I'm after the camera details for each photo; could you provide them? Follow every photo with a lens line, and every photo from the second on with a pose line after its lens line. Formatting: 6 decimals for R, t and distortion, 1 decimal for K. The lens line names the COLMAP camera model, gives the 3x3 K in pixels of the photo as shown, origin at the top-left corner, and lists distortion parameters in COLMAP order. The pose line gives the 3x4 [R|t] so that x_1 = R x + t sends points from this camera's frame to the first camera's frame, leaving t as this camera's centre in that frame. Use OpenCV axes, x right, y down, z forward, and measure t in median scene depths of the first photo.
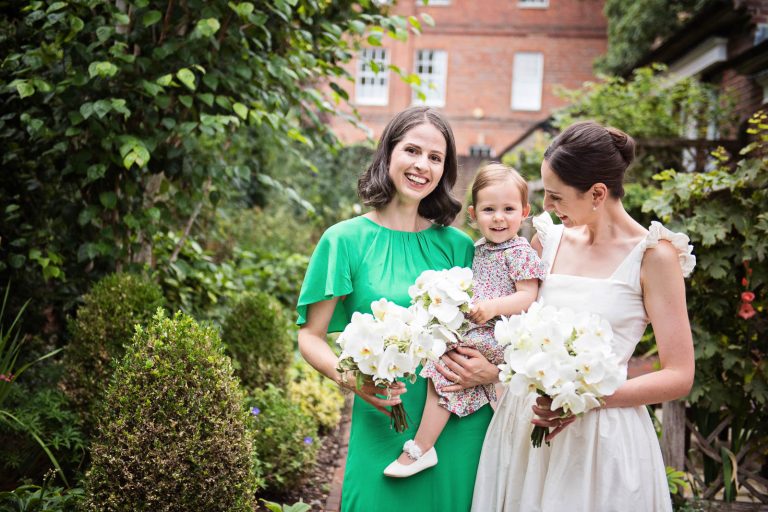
lens RADIAL K [[1000.3, 0, 384.0], [0, 1000.3, 256.0], [0, 0, 1]] dist [0.097019, 0.018769]
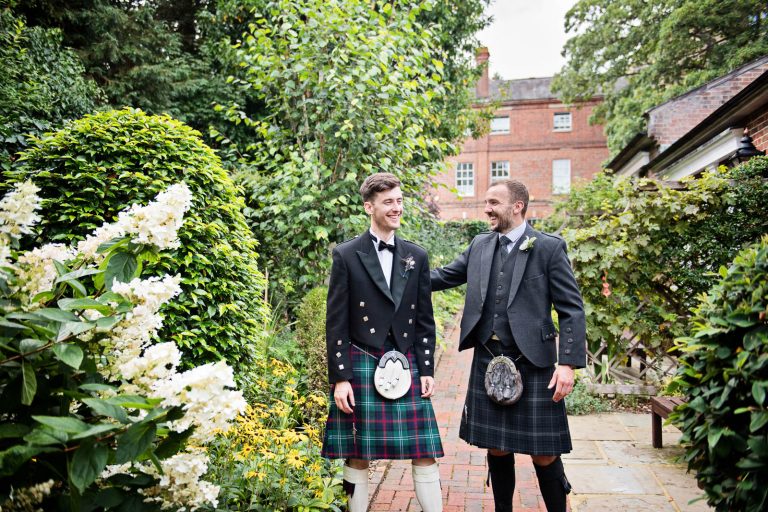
lens RADIAL K [[610.1, 0, 384.0], [0, 610.1, 256.0], [0, 0, 1]] dist [-0.019972, -0.002651]
pose [[0.987655, -0.049827, -0.148507, 0.086837], [0.041316, 0.997352, -0.059858, 0.034100], [0.151097, 0.052984, 0.987098, -0.314569]]
